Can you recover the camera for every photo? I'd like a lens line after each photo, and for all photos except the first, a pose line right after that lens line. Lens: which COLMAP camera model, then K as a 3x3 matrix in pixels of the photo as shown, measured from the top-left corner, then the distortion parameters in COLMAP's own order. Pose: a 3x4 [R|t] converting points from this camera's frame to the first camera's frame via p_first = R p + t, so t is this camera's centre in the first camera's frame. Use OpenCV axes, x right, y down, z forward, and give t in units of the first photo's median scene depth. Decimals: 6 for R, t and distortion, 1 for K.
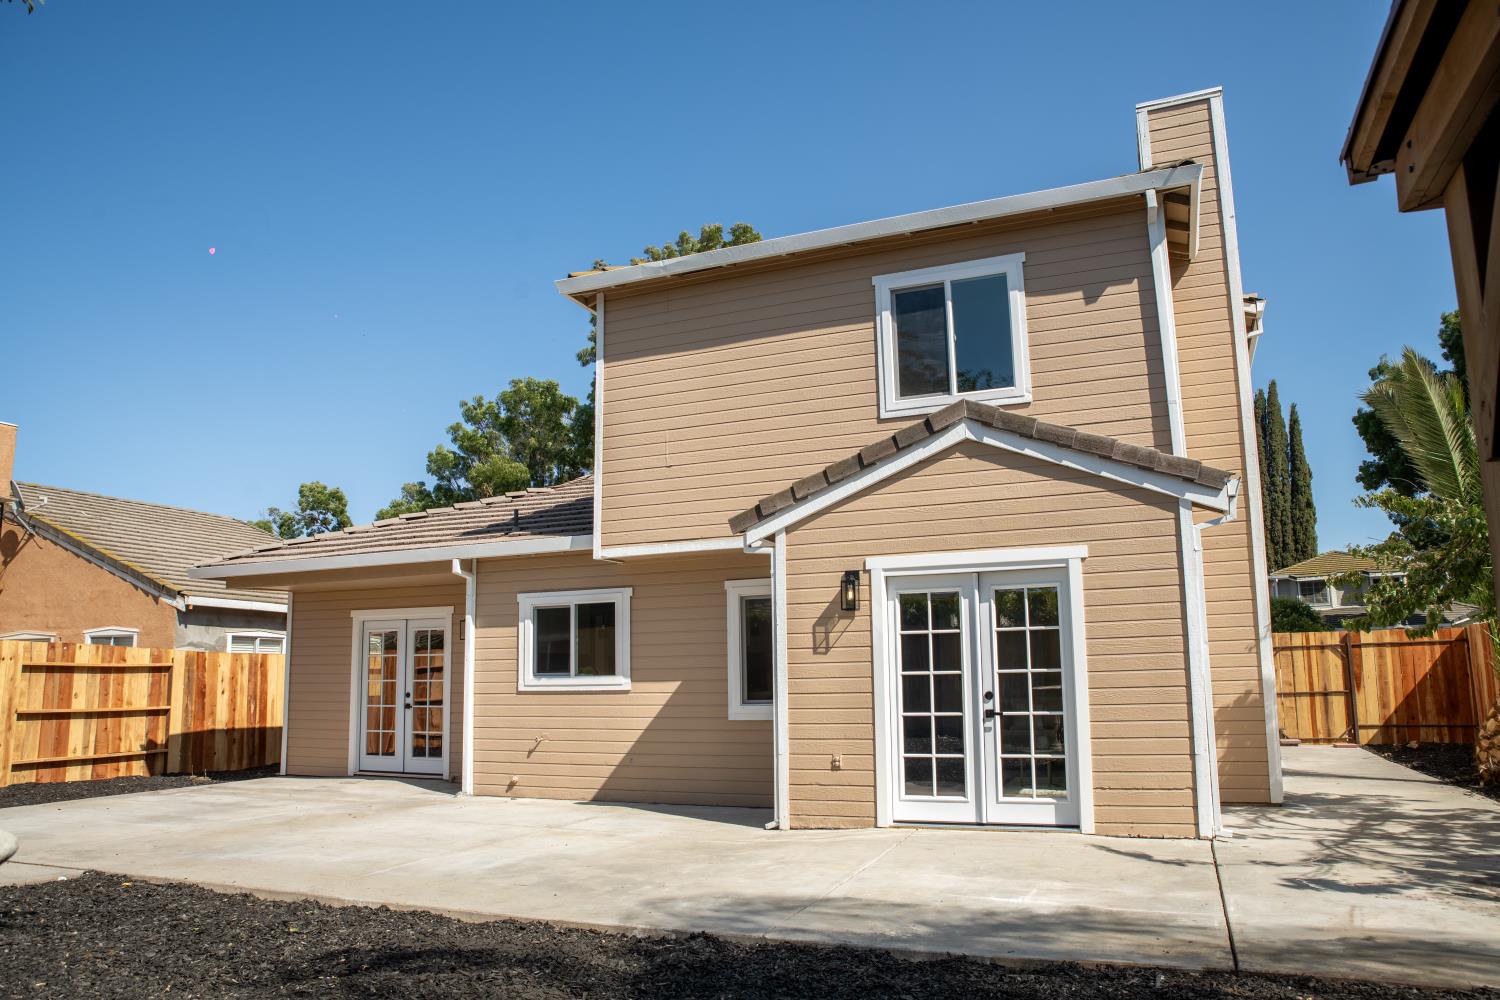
lens RADIAL K [[1044.2, 0, 749.6], [0, 1044.2, 517.3], [0, 0, 1]] dist [-0.138835, 0.096154]
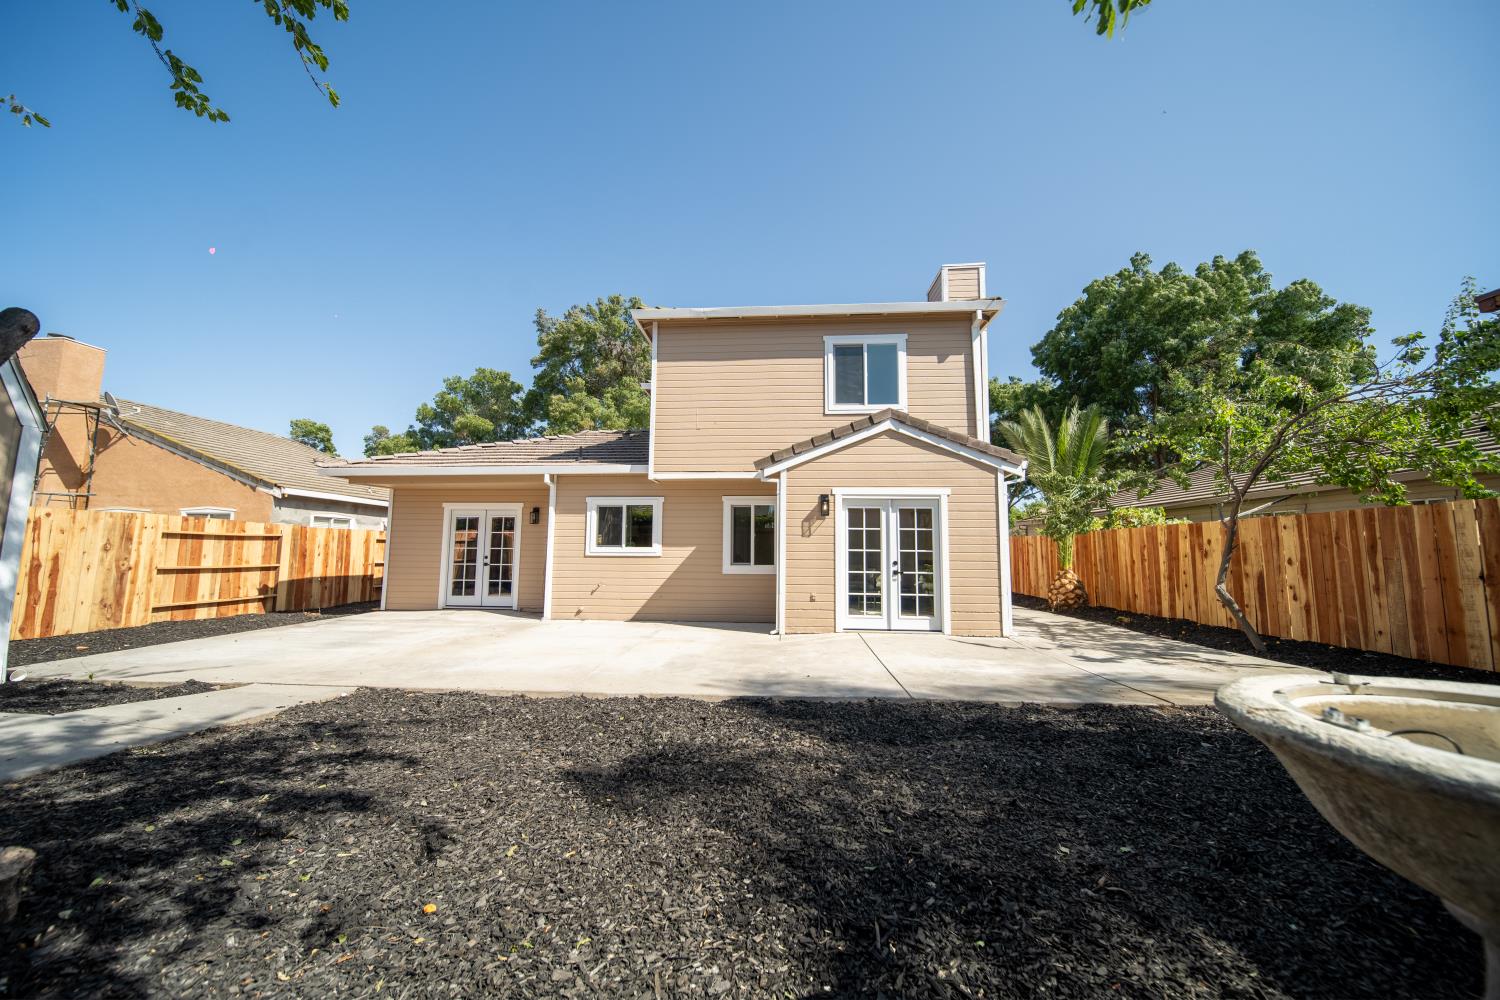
lens RADIAL K [[537.8, 0, 750.0], [0, 537.8, 500.0], [0, 0, 1]] dist [-0.008563, -0.000055]
pose [[0.945676, 0.053241, 0.320722, -0.246096], [-0.071240, 0.996460, 0.044644, 0.020668], [-0.317210, -0.065067, 0.946121, 0.100139]]
